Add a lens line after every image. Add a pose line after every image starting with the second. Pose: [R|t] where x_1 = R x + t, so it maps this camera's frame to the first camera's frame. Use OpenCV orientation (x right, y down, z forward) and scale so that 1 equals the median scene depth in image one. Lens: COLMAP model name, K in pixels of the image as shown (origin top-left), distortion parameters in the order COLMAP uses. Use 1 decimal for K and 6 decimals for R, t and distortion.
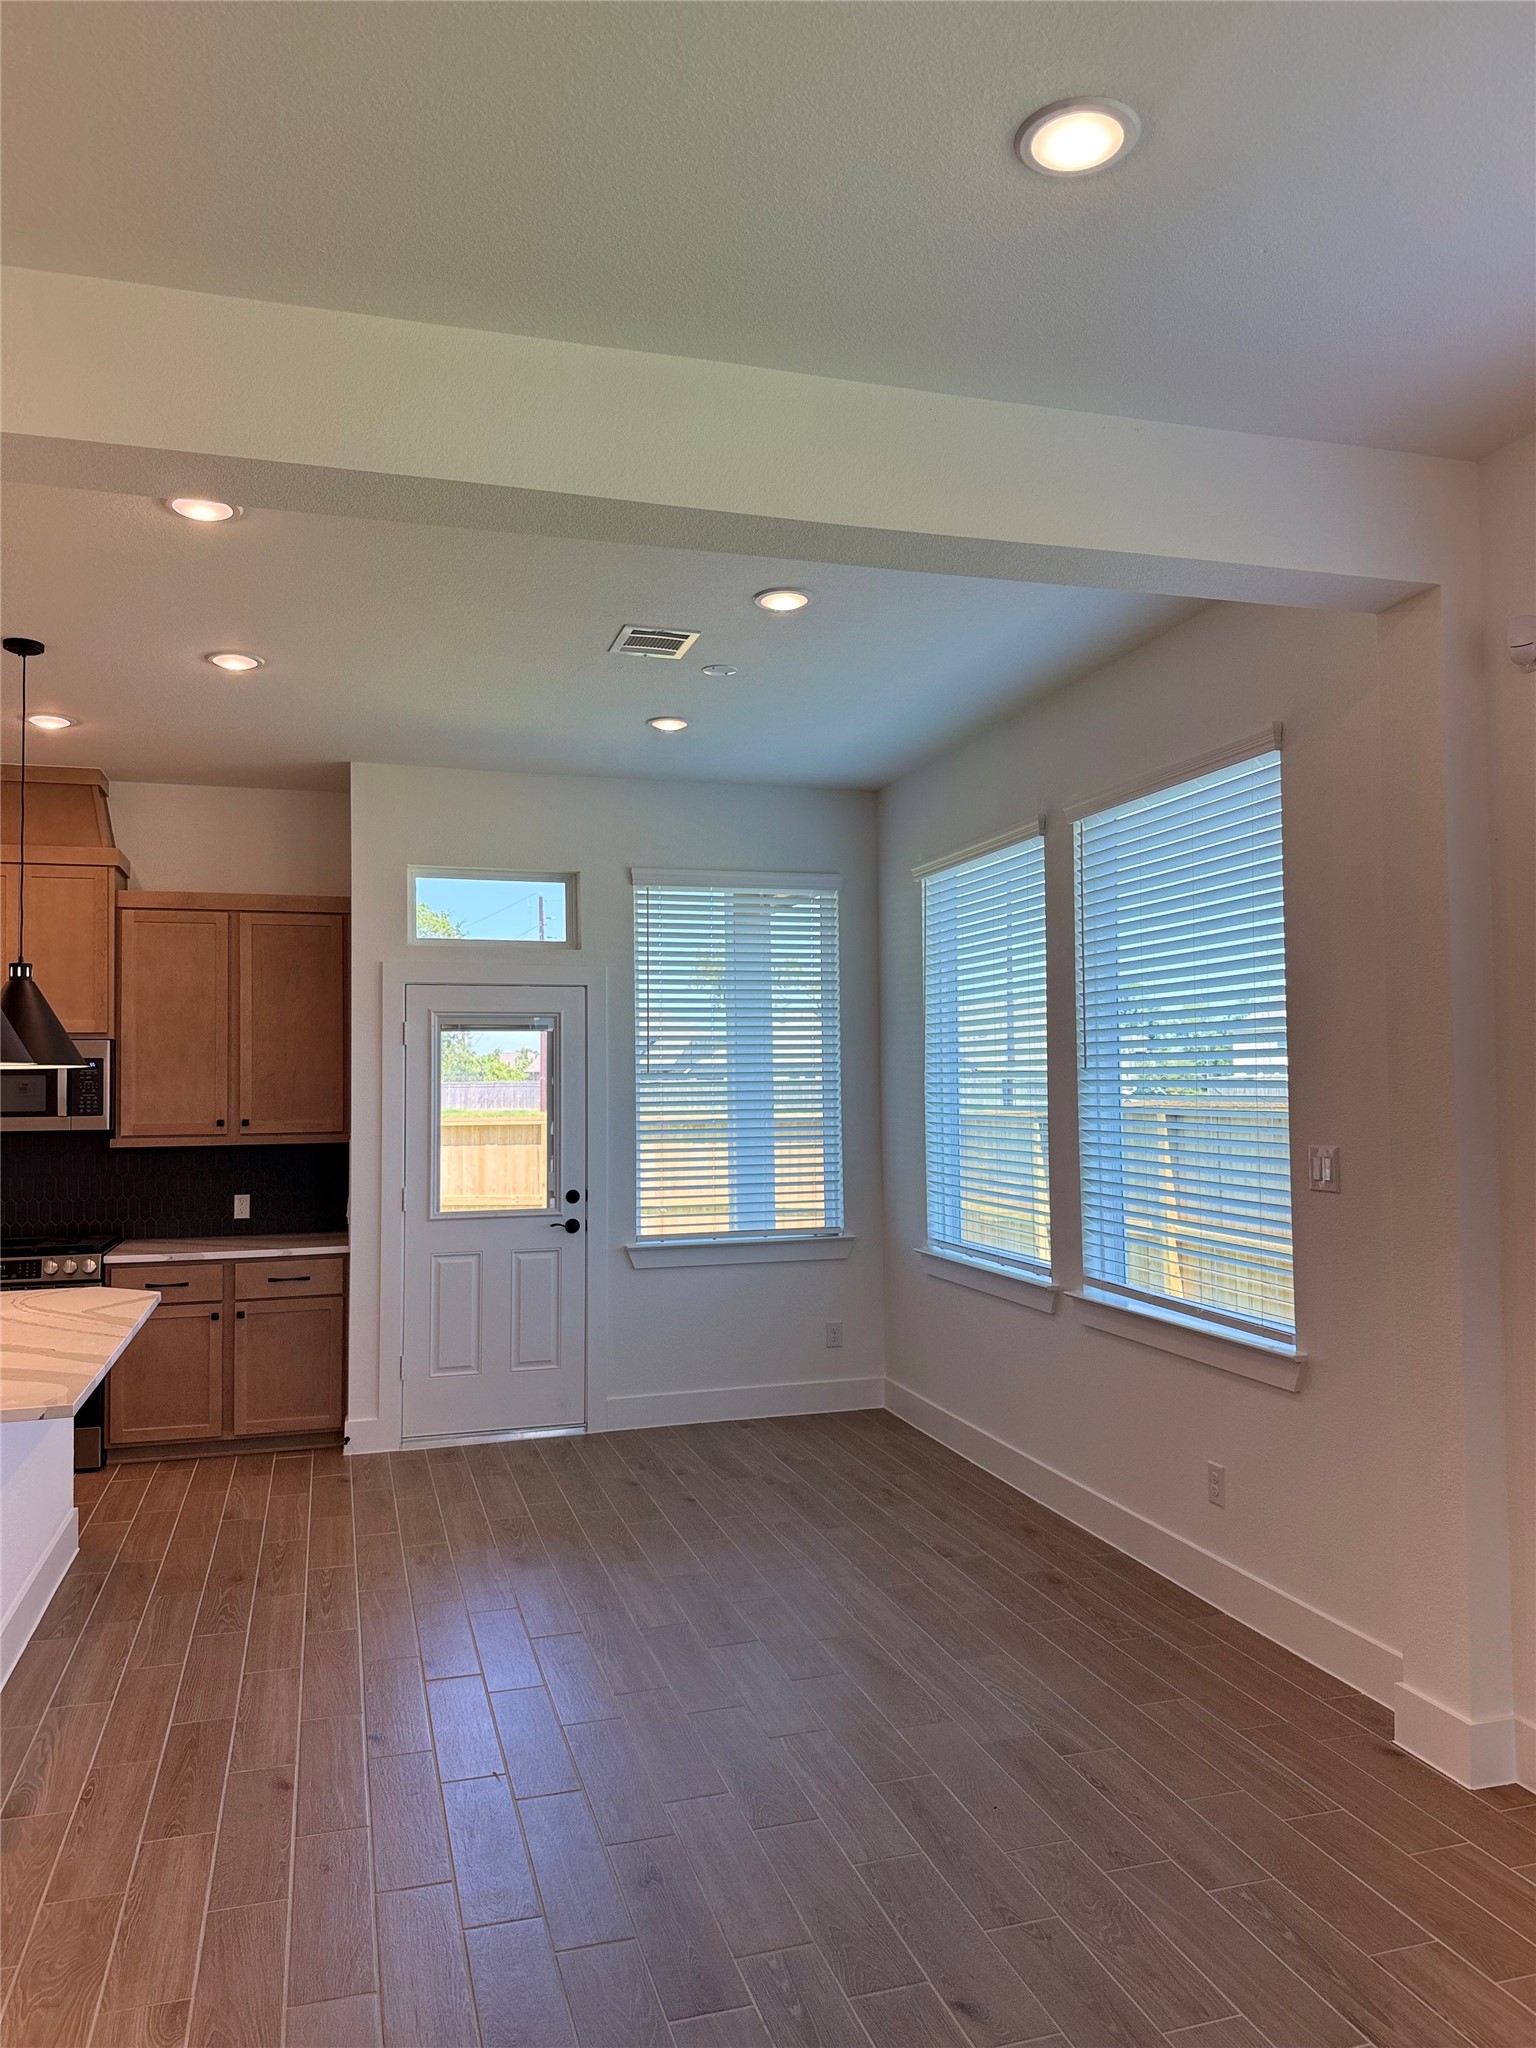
lens RADIAL K [[1432.8, 0, 766.6], [0, 1432.8, 1030.7], [0, 0, 1]] dist [0.149057, -0.258121]
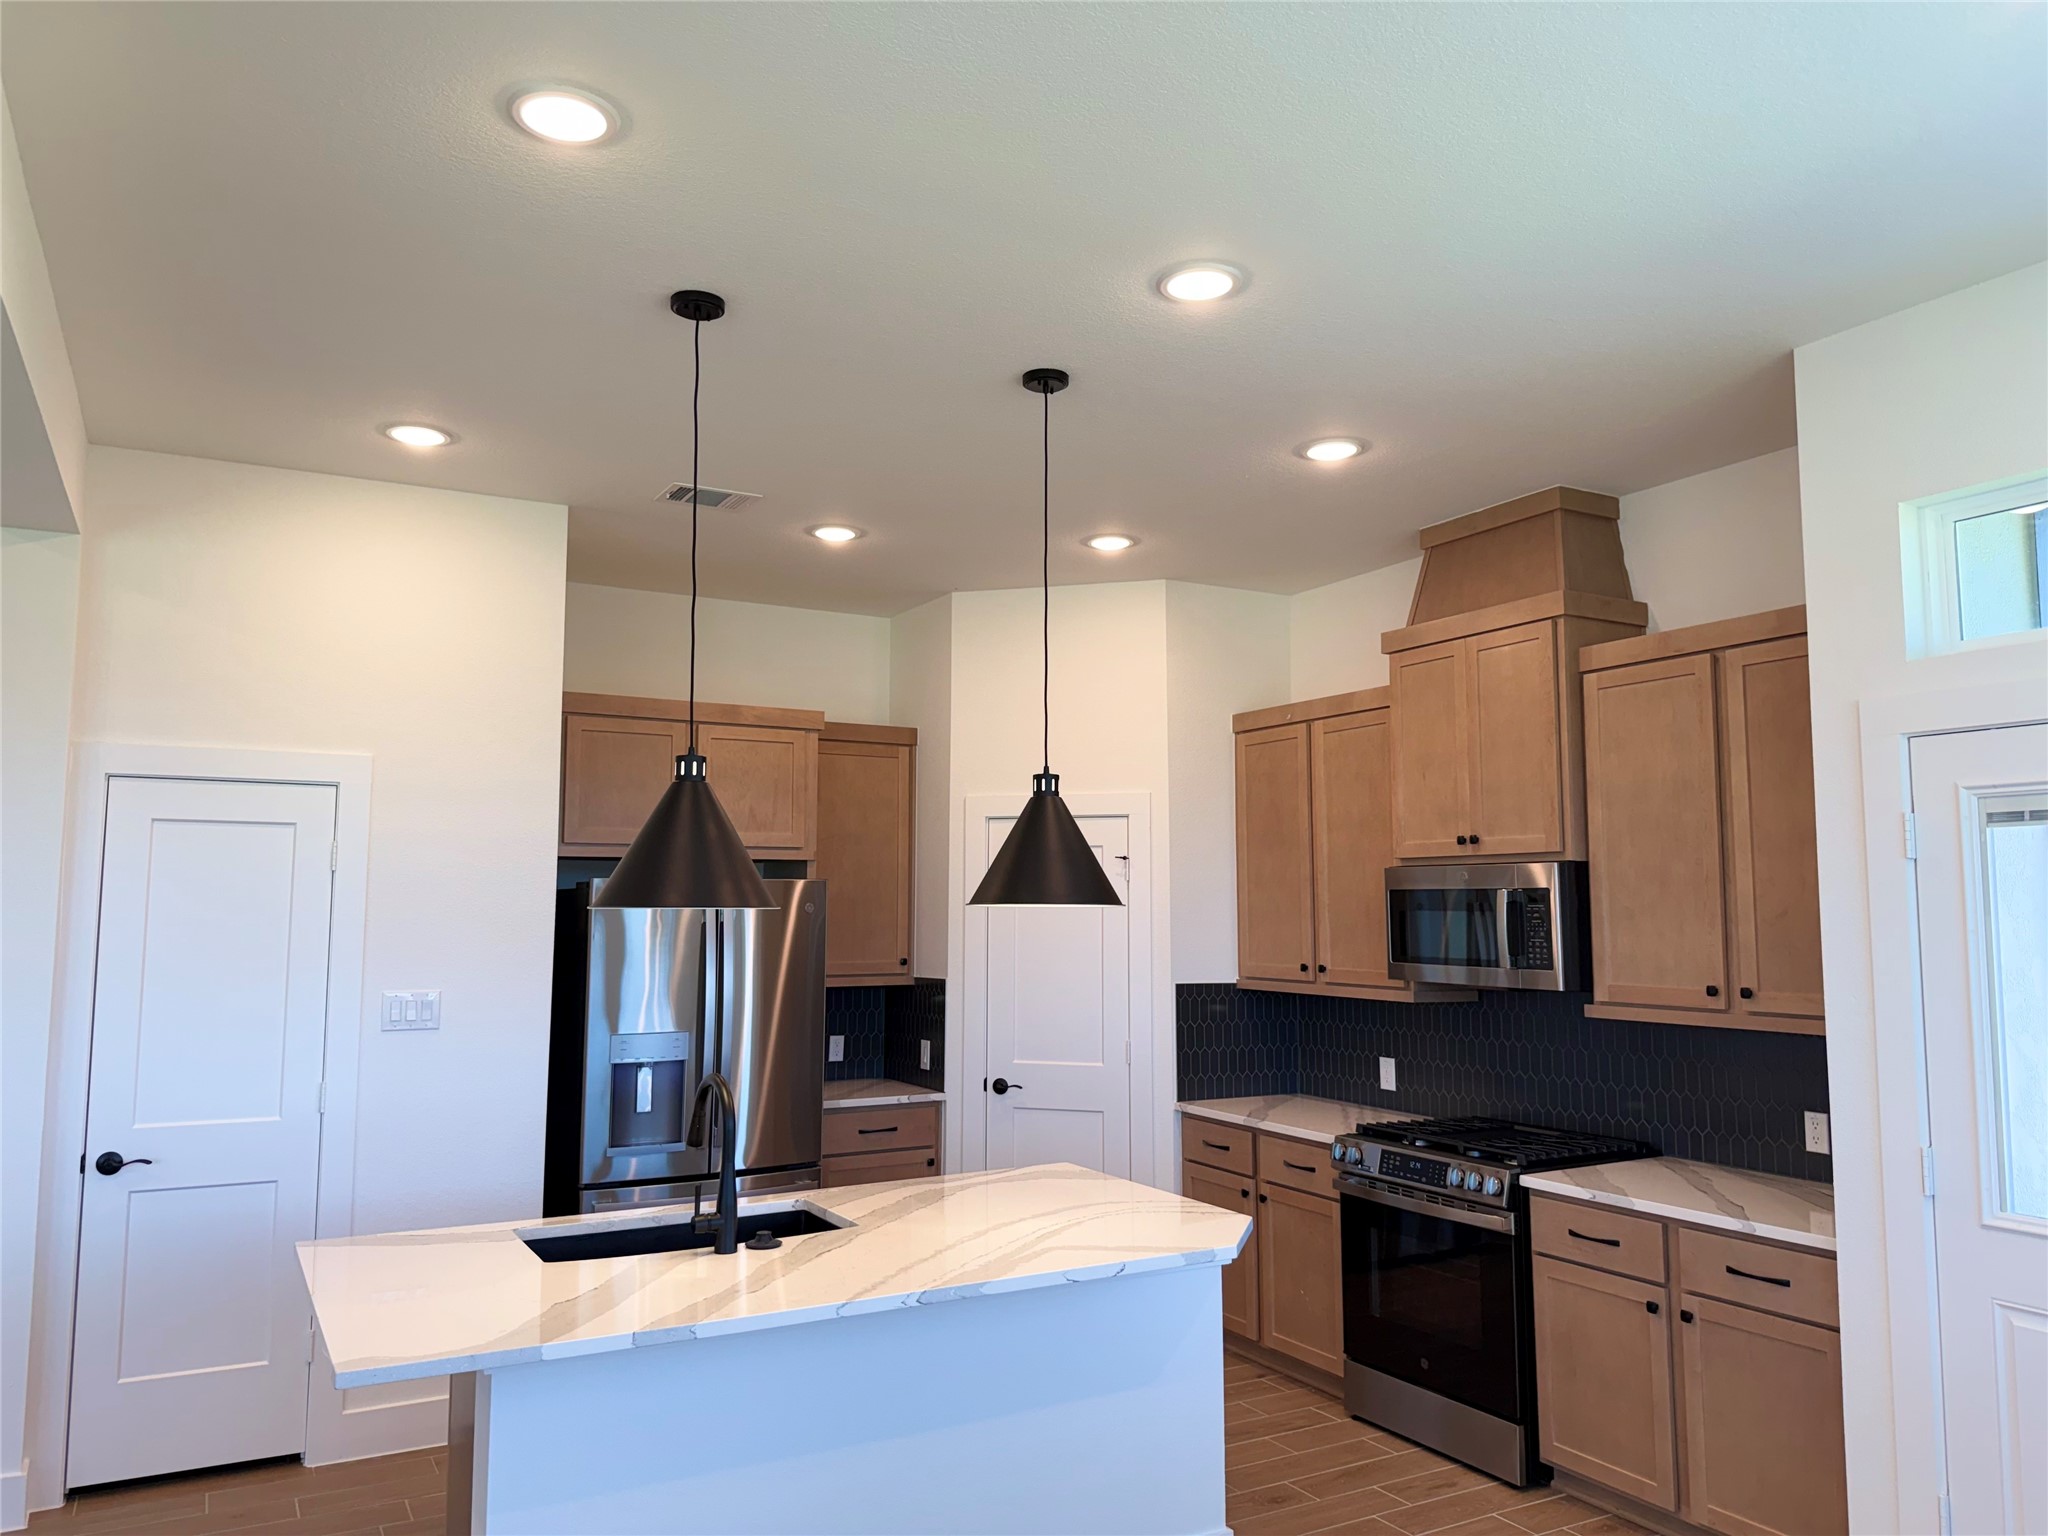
lens RADIAL K [[1432.8, 0, 1024.0], [0, 1432.8, 768.0], [0, 0, 1]] dist [0.149057, -0.258121]
pose [[0.222442, -0.086738, -0.971080, 0.187017], [0.033980, 0.996119, -0.081191, 0.010070], [0.974354, -0.014937, 0.224526, 0.621279]]
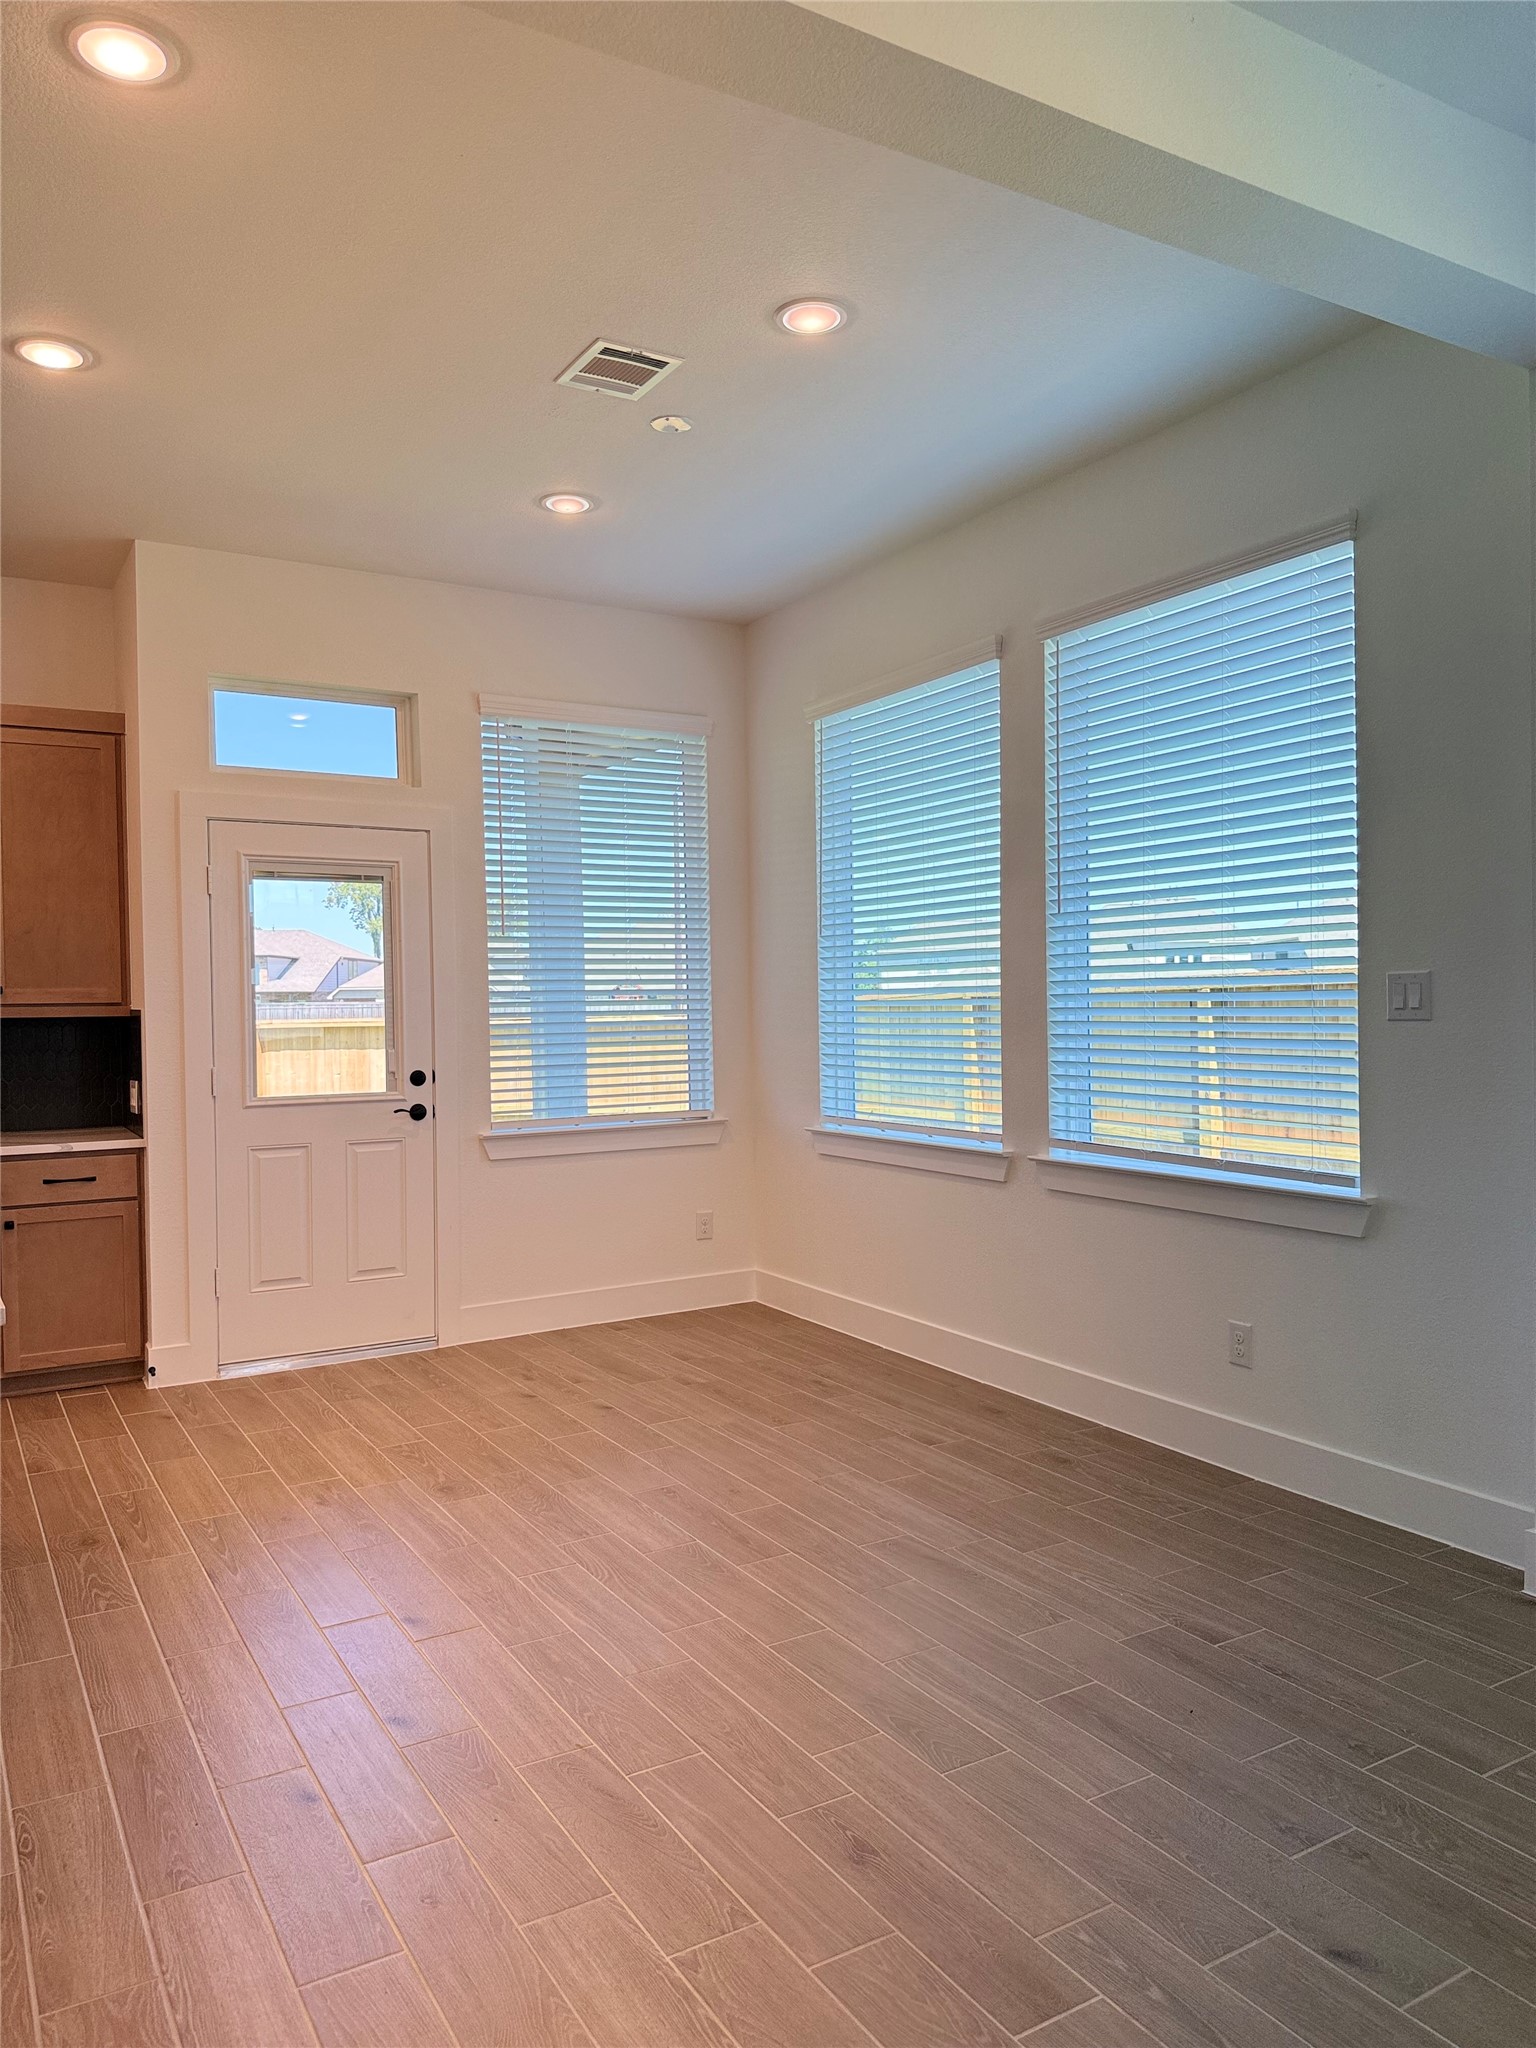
lens RADIAL K [[1432.8, 0, 766.6], [0, 1432.8, 1030.7], [0, 0, 1]] dist [0.149057, -0.258121]
pose [[0.970633, -0.008327, 0.240423, -0.153609], [-0.004327, 0.998635, 0.052058, 0.045646], [-0.240528, -0.051570, 0.969271, 0.129494]]
